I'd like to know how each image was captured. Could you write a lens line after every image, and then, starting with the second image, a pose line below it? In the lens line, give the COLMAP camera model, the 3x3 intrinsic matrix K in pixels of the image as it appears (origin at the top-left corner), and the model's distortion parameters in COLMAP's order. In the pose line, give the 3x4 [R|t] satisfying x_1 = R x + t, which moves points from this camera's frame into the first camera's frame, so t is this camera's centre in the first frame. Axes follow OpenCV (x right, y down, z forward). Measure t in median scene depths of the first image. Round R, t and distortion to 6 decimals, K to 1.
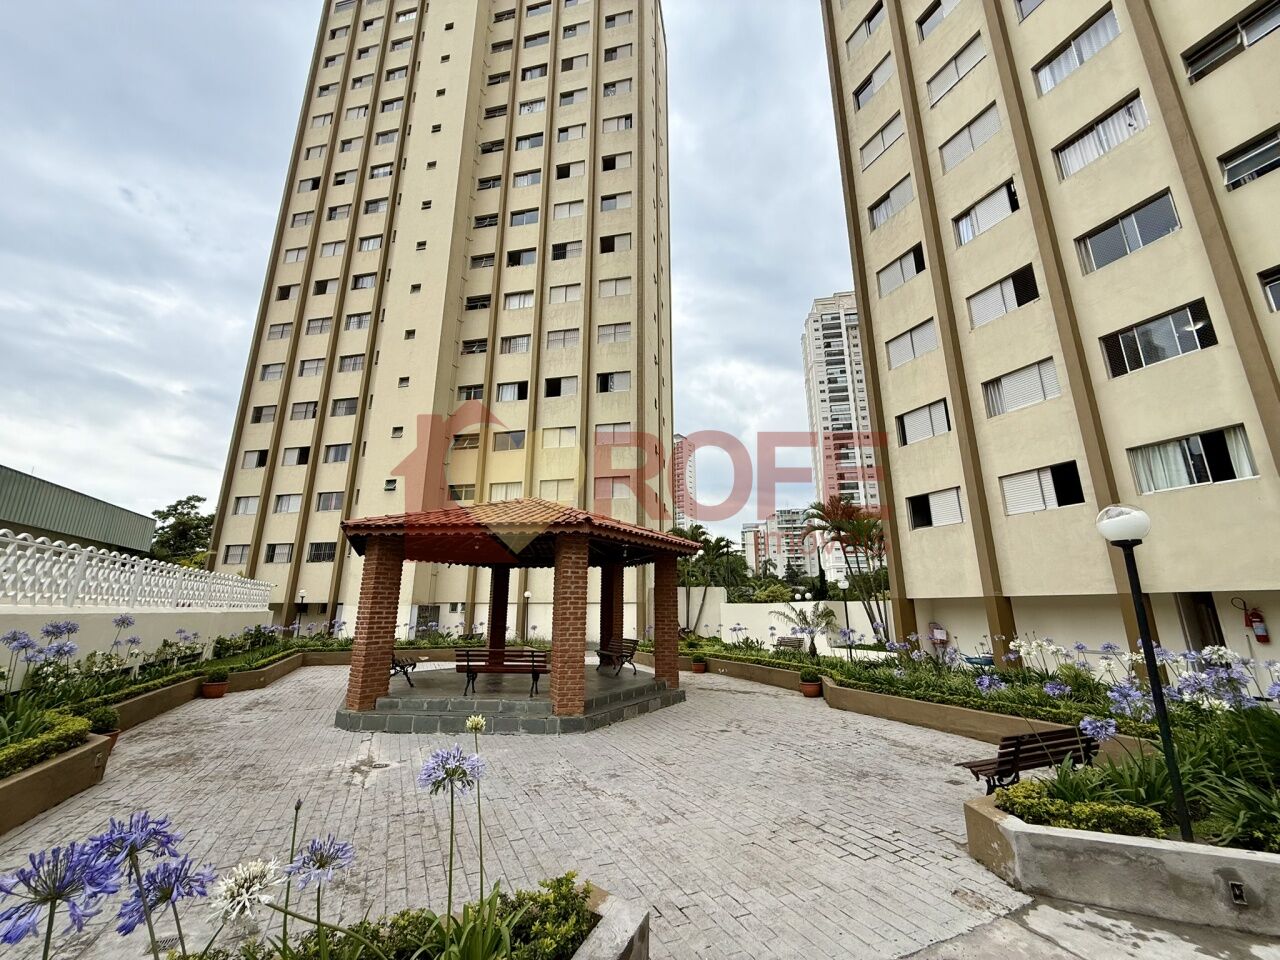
lens RADIAL K [[507.0, 0, 637.7], [0, 507.0, 481.3], [0, 0, 1]] dist [-0.000053, 0.000173]
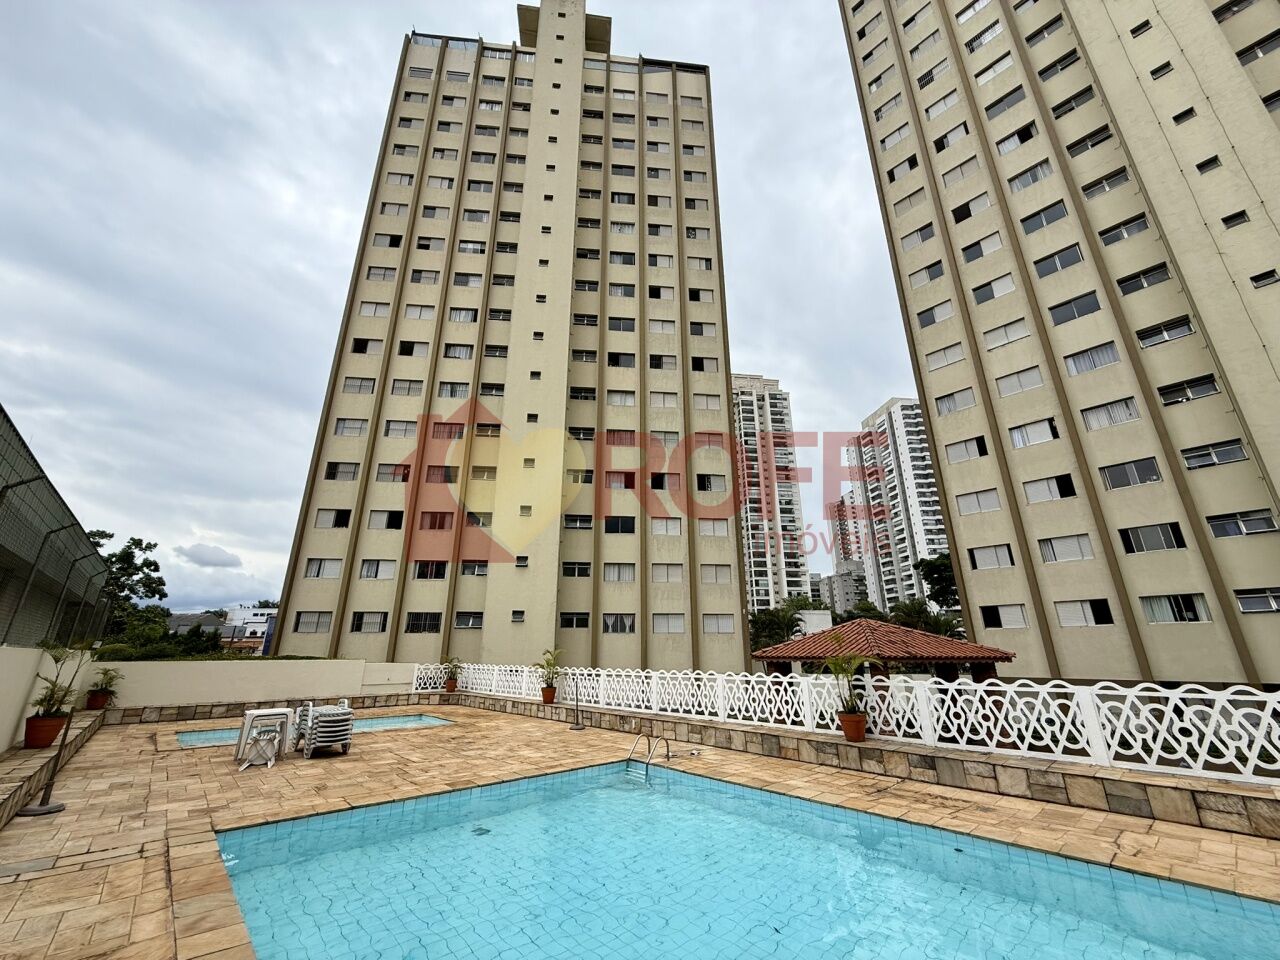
lens RADIAL K [[507.0, 0, 633.5], [0, 507.0, 482.2], [0, 0, 1]] dist [-0.000053, 0.000173]
pose [[0.951530, 0.095283, 0.292425, -0.523014], [-0.072844, 0.993567, -0.086712, -0.072976], [-0.298806, 0.061207, 0.952349, -0.079652]]
